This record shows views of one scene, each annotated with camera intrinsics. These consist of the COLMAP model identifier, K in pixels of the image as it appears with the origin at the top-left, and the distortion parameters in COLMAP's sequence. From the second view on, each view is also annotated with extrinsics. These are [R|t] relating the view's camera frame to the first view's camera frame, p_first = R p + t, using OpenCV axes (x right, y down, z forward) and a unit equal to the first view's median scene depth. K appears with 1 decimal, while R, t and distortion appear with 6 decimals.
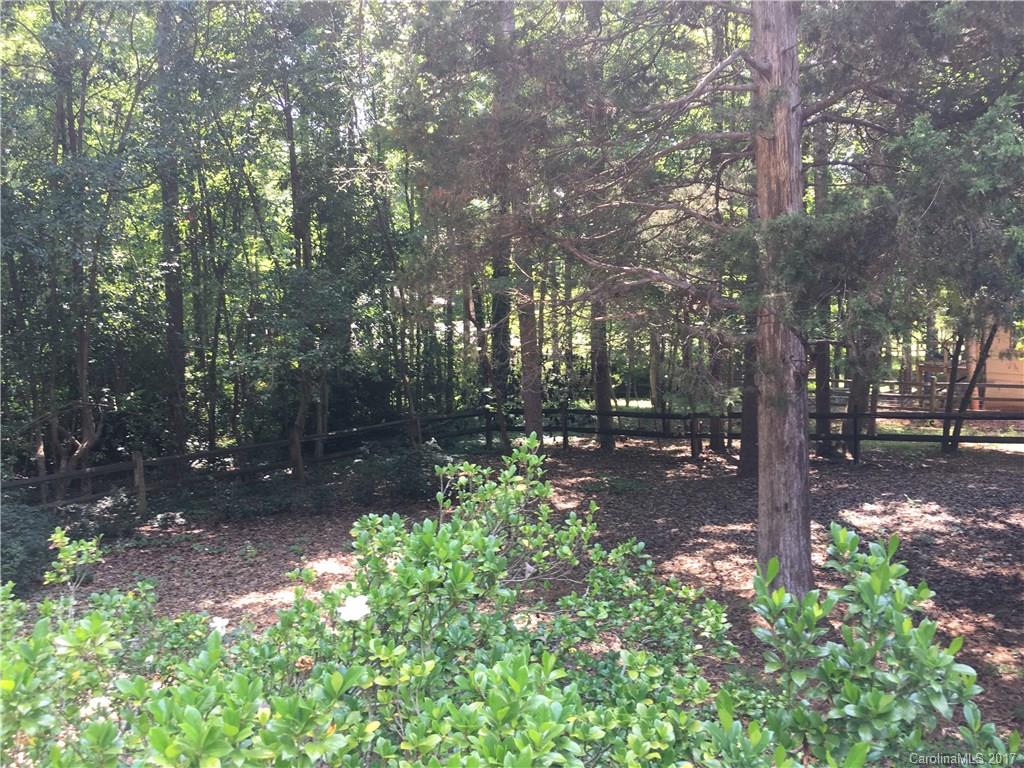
lens RADIAL K [[873.7, 0, 512.1], [0, 873.7, 381.3], [0, 0, 1]] dist [0.041278, -0.048219]
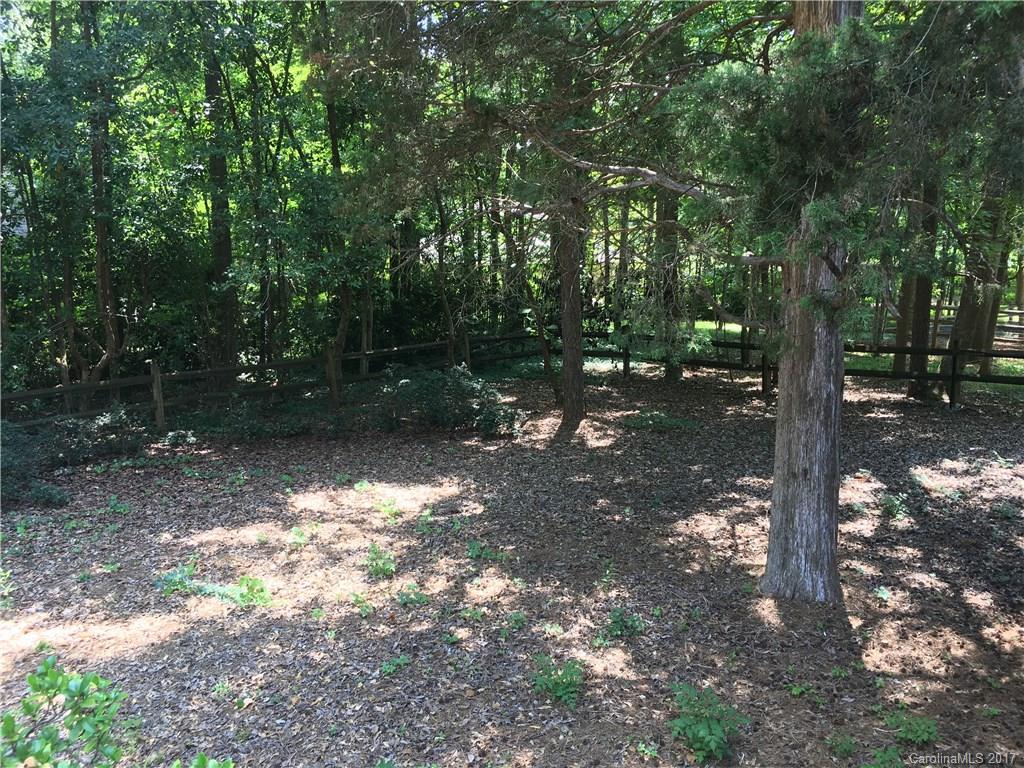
lens RADIAL K [[873.7, 0, 511.0], [0, 873.7, 387.9], [0, 0, 1]] dist [0.041278, -0.048219]
pose [[0.990840, 0.039722, -0.129069, 0.097497], [-0.026085, 0.994058, 0.105678, -0.008157], [0.132500, -0.101343, 0.985989, 0.120820]]
